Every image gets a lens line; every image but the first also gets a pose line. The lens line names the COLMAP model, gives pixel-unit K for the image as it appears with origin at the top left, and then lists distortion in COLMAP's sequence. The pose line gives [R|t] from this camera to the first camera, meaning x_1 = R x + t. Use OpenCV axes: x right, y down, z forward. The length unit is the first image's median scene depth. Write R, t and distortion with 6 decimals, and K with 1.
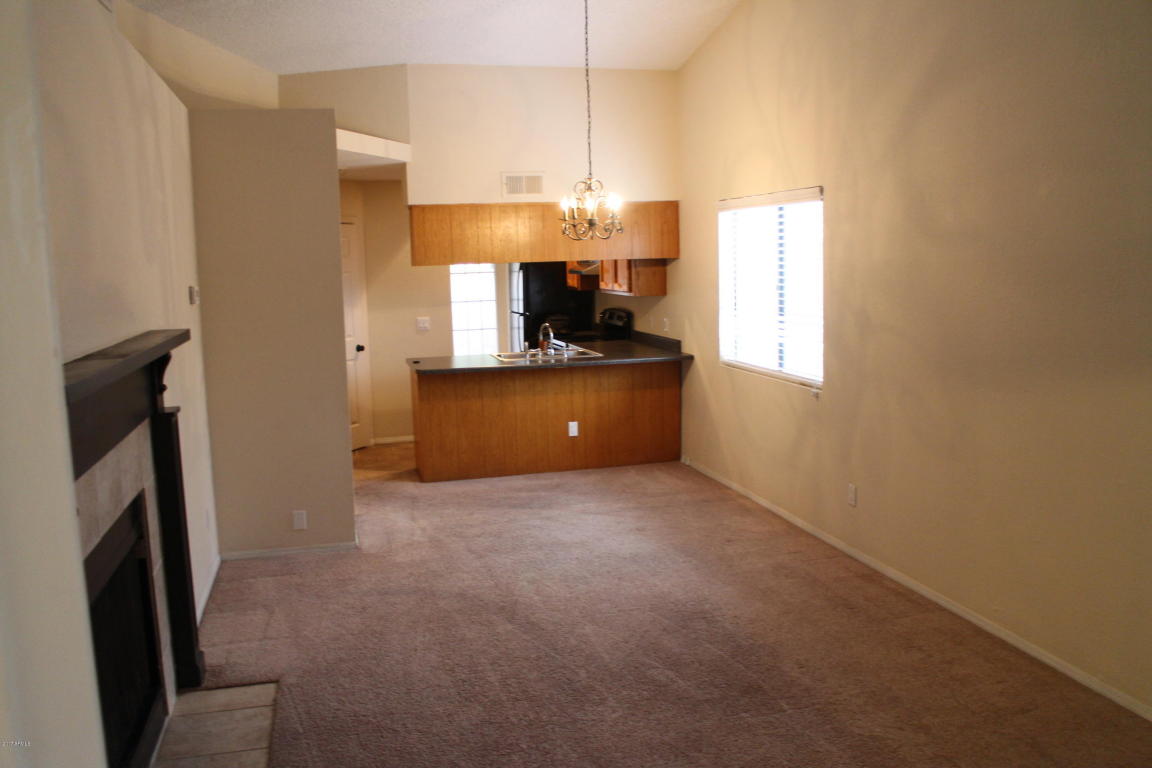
lens RADIAL K [[945.1, 0, 576.0], [0, 945.1, 384.0], [0, 0, 1]] dist [-0.149633, 0.120992]
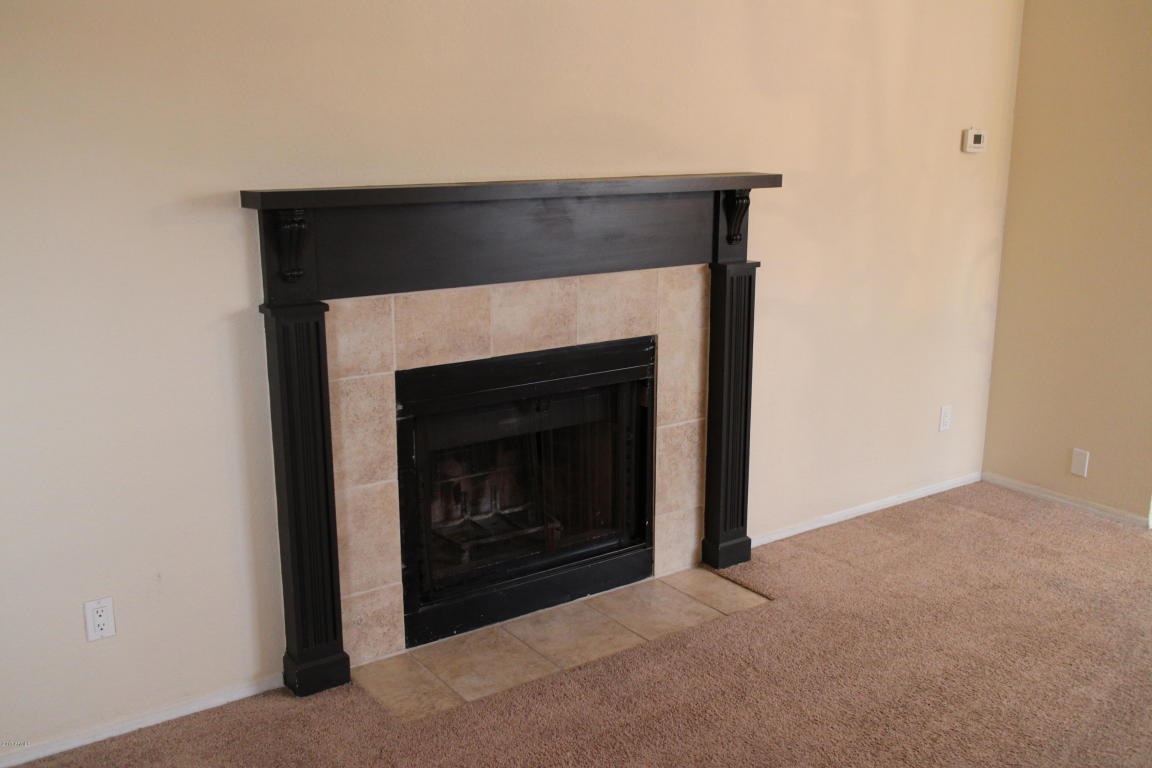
lens RADIAL K [[1115.4, 0, 576.0], [0, 1115.4, 384.0], [0, 0, 1]] dist [0.000381, -0.001118]
pose [[0.353595, 0.239863, -0.904122, 0.310451], [-0.137027, 0.969419, 0.203596, -0.034339], [0.925308, 0.051899, 0.375649, 0.274102]]
